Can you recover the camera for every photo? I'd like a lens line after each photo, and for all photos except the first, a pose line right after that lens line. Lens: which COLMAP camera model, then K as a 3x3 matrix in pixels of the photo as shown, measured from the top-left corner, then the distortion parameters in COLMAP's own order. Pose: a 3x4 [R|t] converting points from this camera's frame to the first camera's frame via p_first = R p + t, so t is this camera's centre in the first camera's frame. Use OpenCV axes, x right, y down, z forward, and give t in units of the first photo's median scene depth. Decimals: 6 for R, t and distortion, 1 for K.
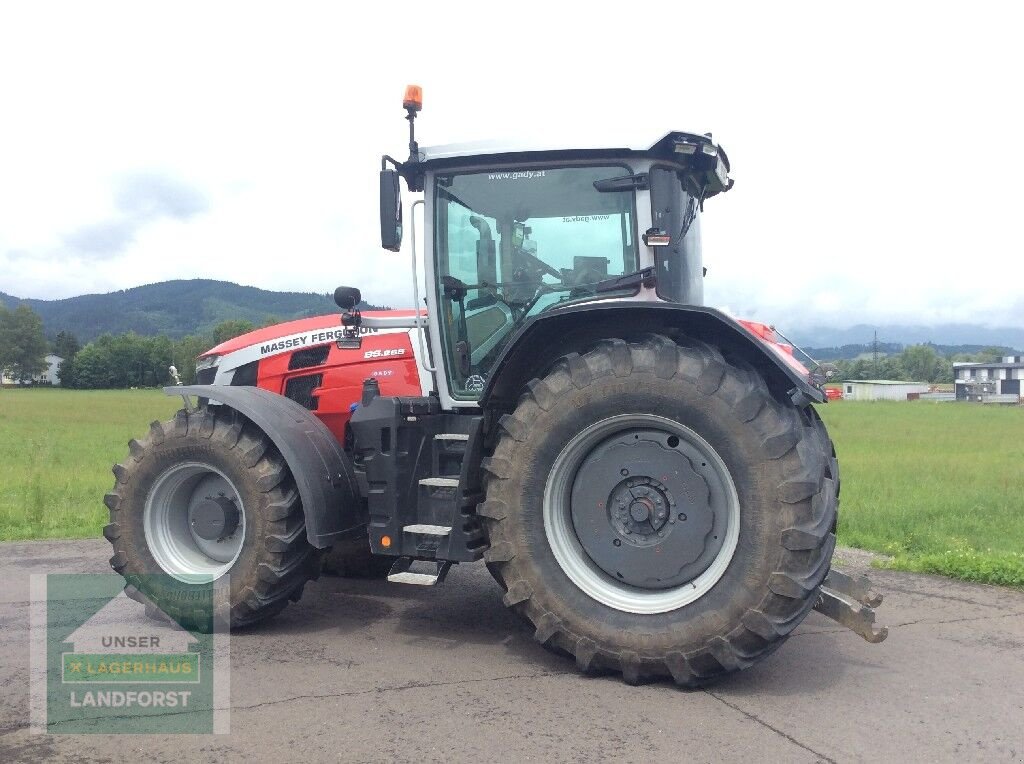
lens RADIAL K [[921.6, 0, 519.4], [0, 921.6, 395.1], [0, 0, 1]] dist [0.123609, -0.220205]
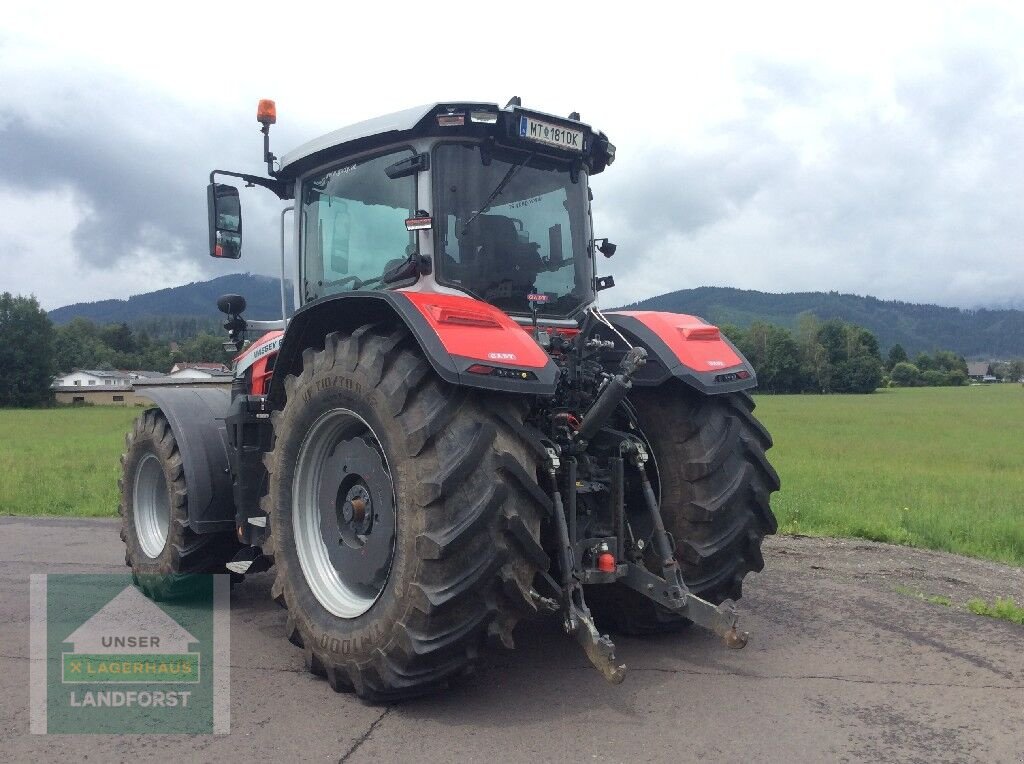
lens RADIAL K [[921.6, 0, 519.4], [0, 921.6, 395.1], [0, 0, 1]] dist [0.123609, -0.220205]
pose [[0.866104, -0.016198, -0.499601, 0.688442], [0.015130, 0.999866, -0.006189, 0.013580], [0.499635, -0.002198, 0.866233, 0.234453]]
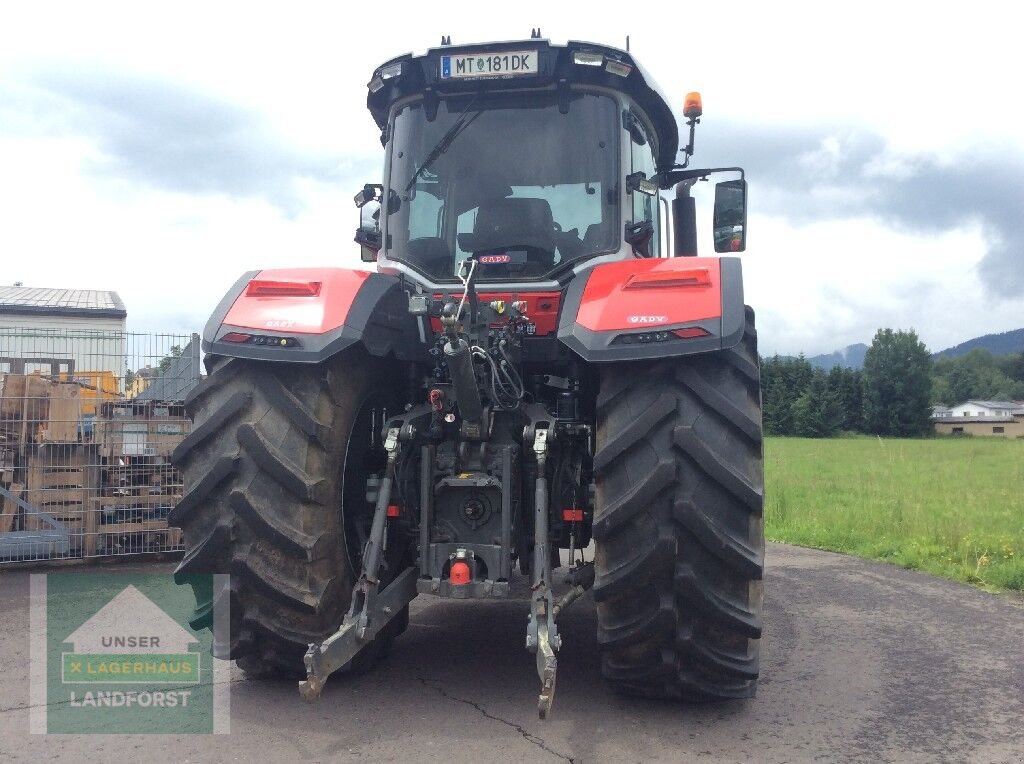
lens RADIAL K [[921.6, 0, 519.4], [0, 921.6, 395.1], [0, 0, 1]] dist [0.123609, -0.220205]
pose [[0.149061, -0.043762, -0.987859, 1.044351], [-0.005221, 0.998971, -0.045042, 0.065074], [0.988814, 0.011872, 0.148679, 0.998765]]
